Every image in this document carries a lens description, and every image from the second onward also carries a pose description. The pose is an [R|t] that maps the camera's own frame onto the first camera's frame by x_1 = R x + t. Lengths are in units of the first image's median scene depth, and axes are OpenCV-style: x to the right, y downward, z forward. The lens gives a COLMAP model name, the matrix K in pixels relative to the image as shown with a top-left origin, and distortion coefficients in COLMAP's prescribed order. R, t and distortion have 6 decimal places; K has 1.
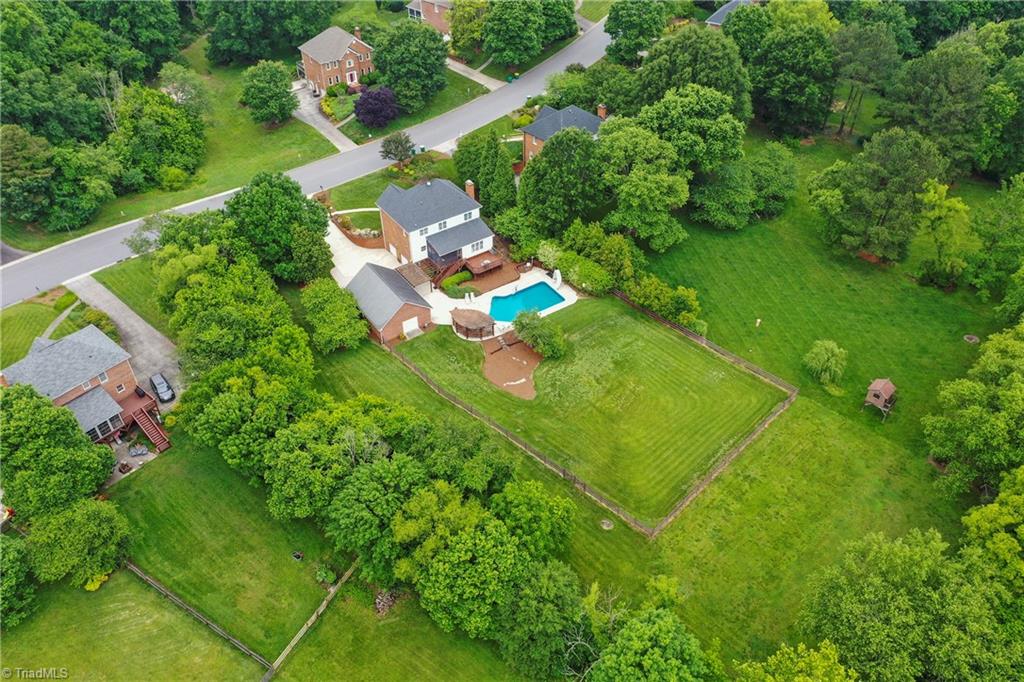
lens RADIAL K [[807.3, 0, 512.0], [0, 807.3, 341.0], [0, 0, 1]] dist [0.003207, 0.001732]
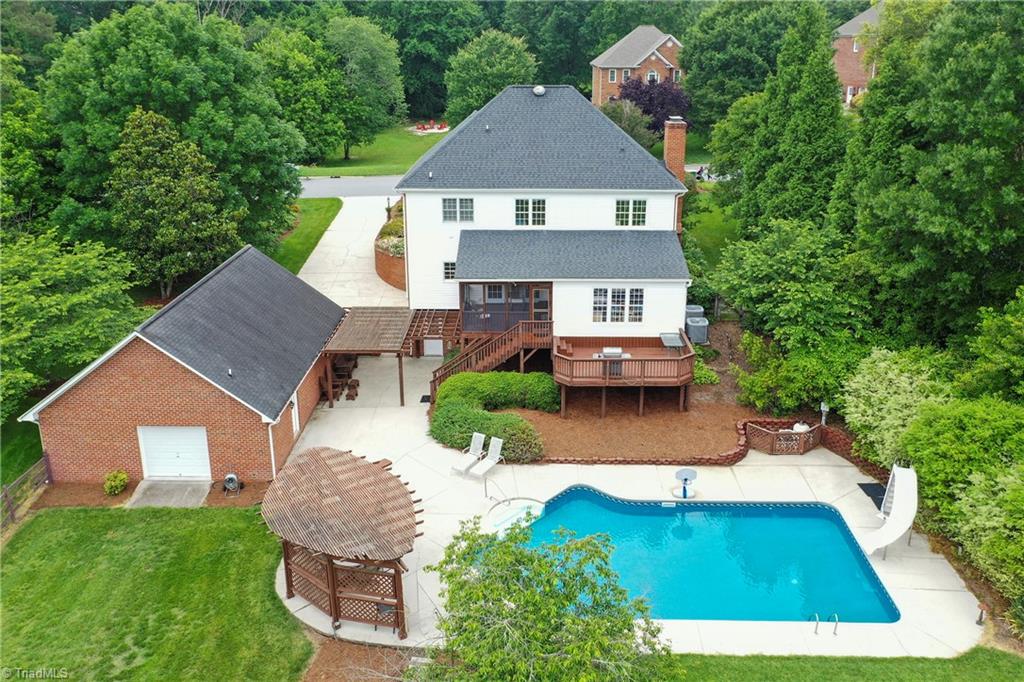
lens RADIAL K [[826.1, 0, 520.8], [0, 826.1, 277.8], [0, 0, 1]] dist [-0.006092, -0.002511]
pose [[0.816054, 0.171323, -0.552000, 0.083598], [-0.380146, 0.878508, -0.289330, -0.032268], [0.435368, 0.445950, 0.782038, 0.770135]]
